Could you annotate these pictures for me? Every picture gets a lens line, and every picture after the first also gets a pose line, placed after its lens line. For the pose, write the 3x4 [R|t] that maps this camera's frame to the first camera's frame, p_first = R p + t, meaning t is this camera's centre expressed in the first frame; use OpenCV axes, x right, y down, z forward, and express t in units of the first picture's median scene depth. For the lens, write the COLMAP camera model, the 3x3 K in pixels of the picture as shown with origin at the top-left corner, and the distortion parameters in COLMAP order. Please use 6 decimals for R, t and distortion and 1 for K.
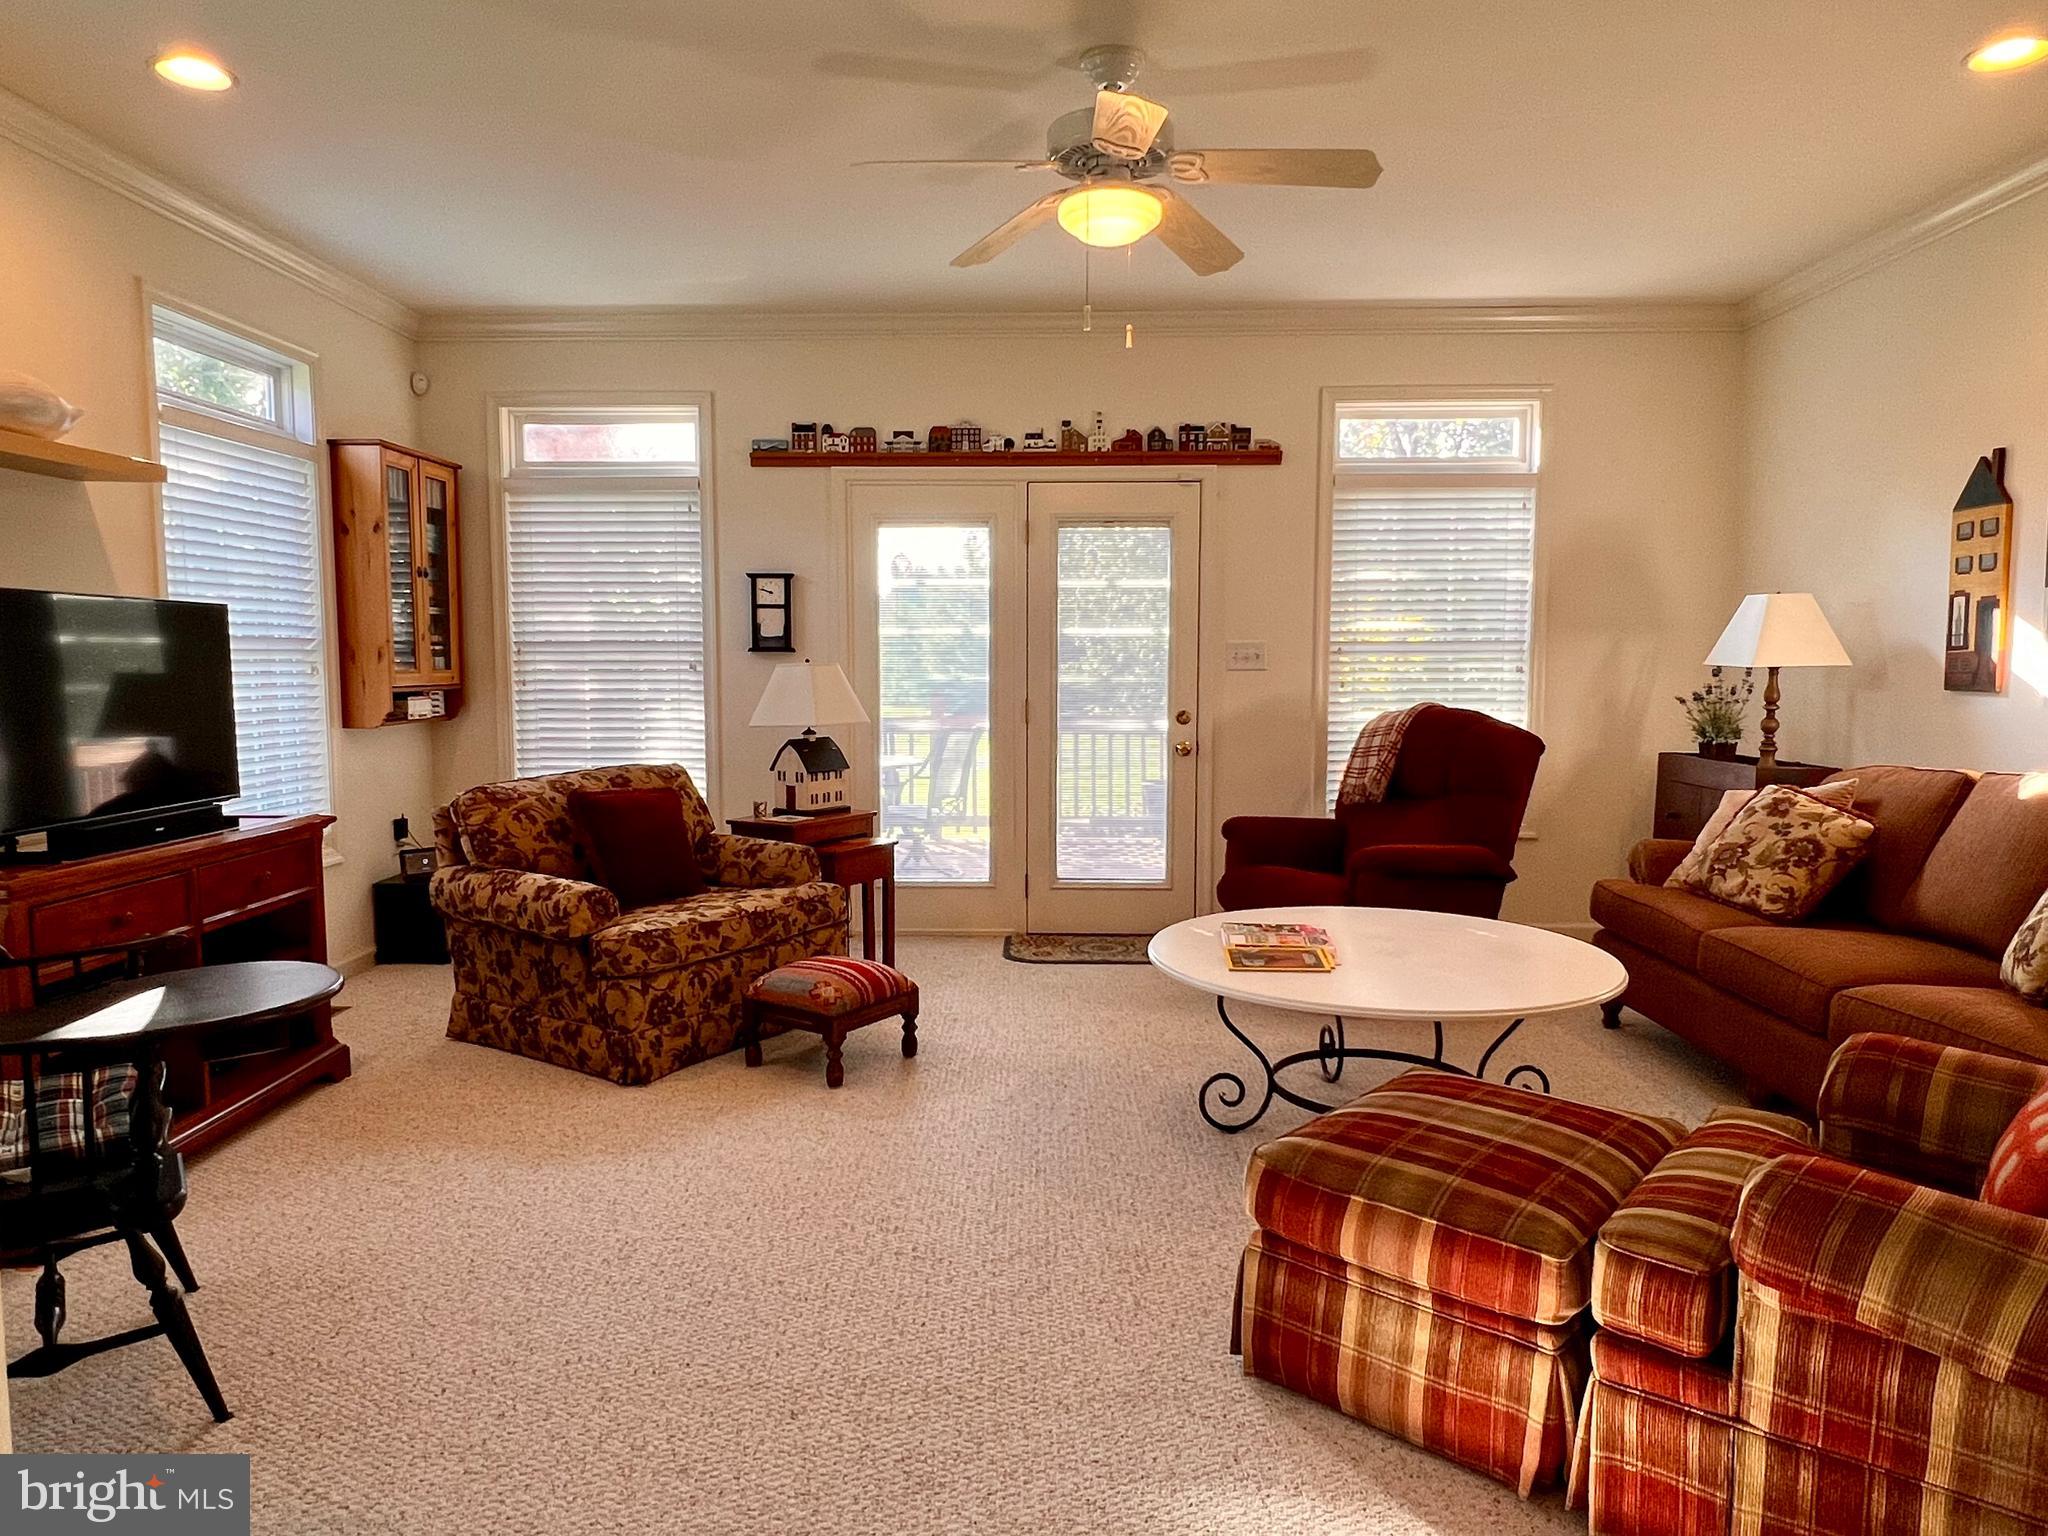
lens RADIAL K [[1275.5, 0, 1014.6], [0, 1275.5, 770.0], [0, 0, 1]] dist [0.004833, -0.007850]
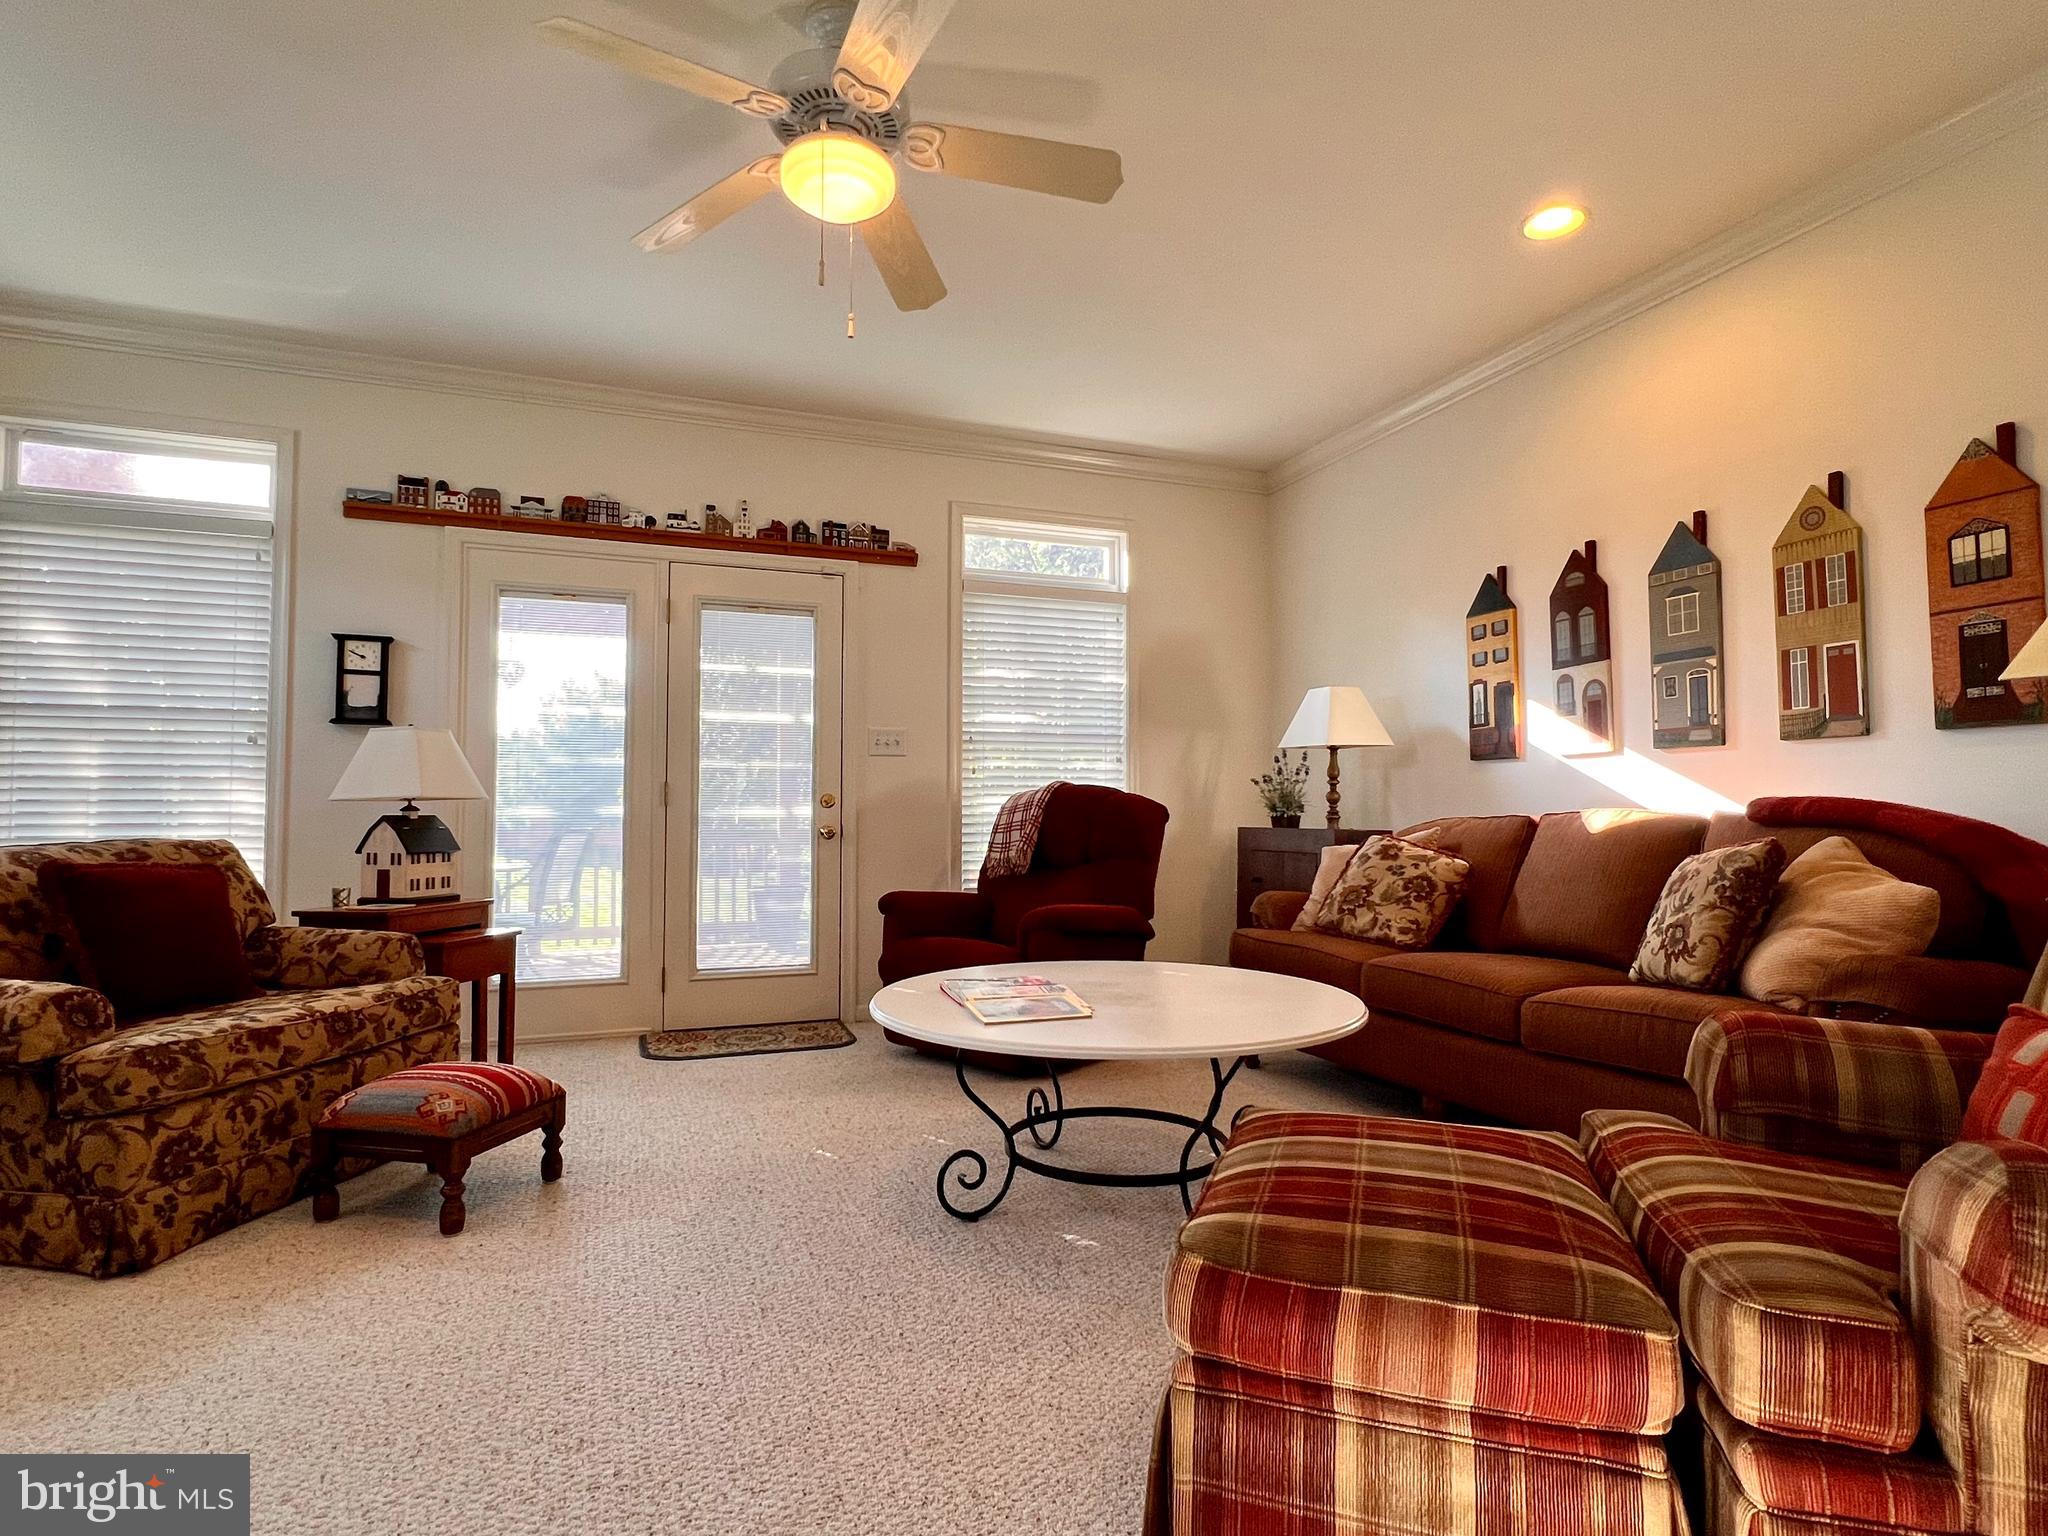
lens RADIAL K [[1044.2, 0, 1007.8], [0, 1044.2, 770.1], [0, 0, 1]] dist [-0.002009, 0.000689]
pose [[0.926977, 0.015103, 0.374814, -0.063362], [0.032969, 0.992042, -0.121511, 0.054504], [-0.373667, 0.124995, 0.919103, 0.242911]]
